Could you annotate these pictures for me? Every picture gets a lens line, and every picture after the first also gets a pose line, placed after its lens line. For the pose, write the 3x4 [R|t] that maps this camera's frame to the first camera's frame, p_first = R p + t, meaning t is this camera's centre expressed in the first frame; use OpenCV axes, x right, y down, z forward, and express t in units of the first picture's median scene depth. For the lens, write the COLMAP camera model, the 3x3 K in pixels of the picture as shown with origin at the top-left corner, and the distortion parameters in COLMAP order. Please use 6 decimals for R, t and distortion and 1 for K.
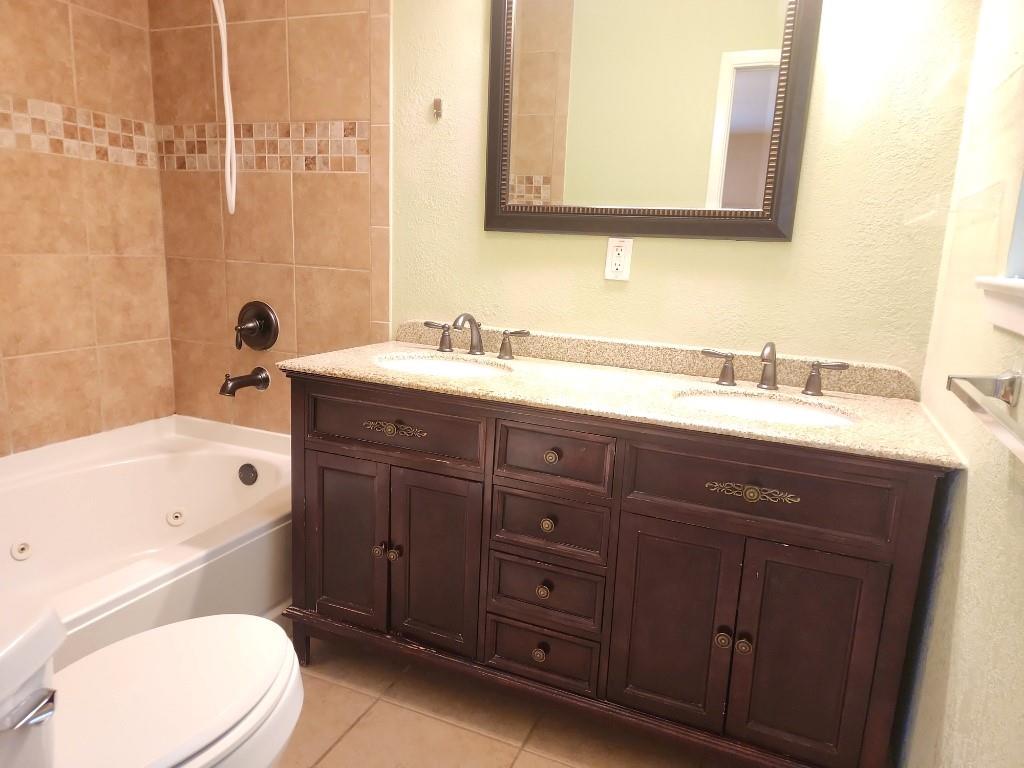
lens RADIAL K [[684.8, 0, 515.0], [0, 684.8, 380.5], [0, 0, 1]] dist [0.090599, -0.082989]
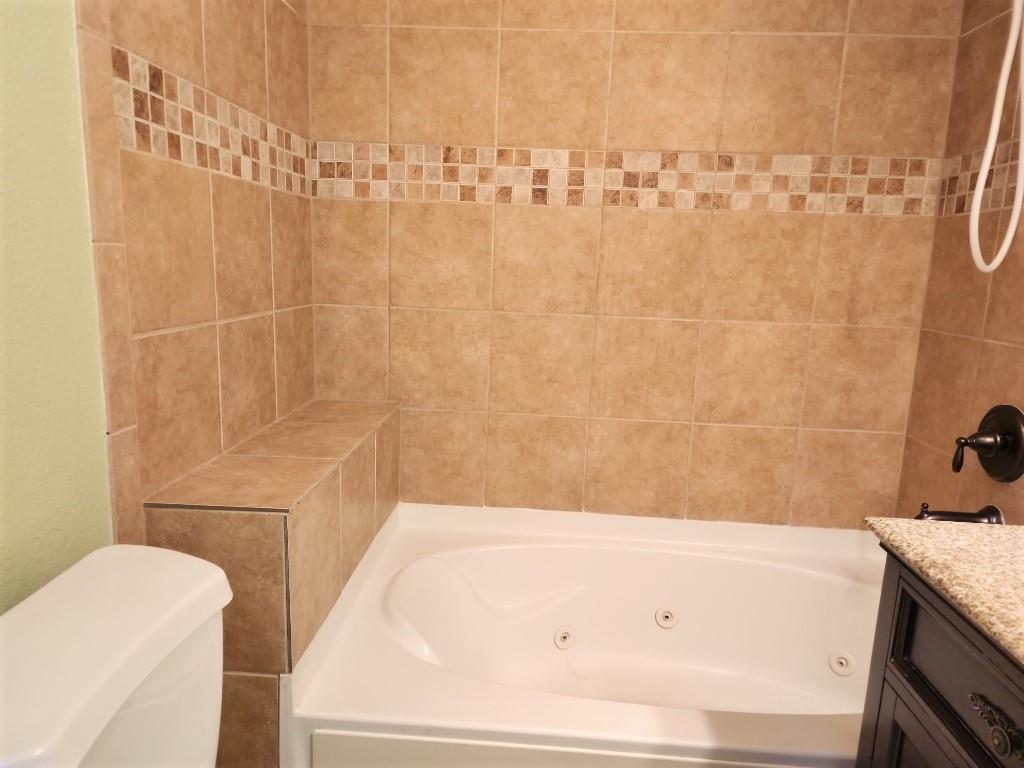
lens RADIAL K [[684.8, 0, 511.8], [0, 684.8, 381.0], [0, 0, 1]] dist [0.090599, -0.082989]
pose [[0.334168, 0.127575, -0.933840, 0.077161], [-0.203830, 0.977132, 0.060550, -0.085964], [0.920209, 0.170110, 0.352530, 0.366908]]
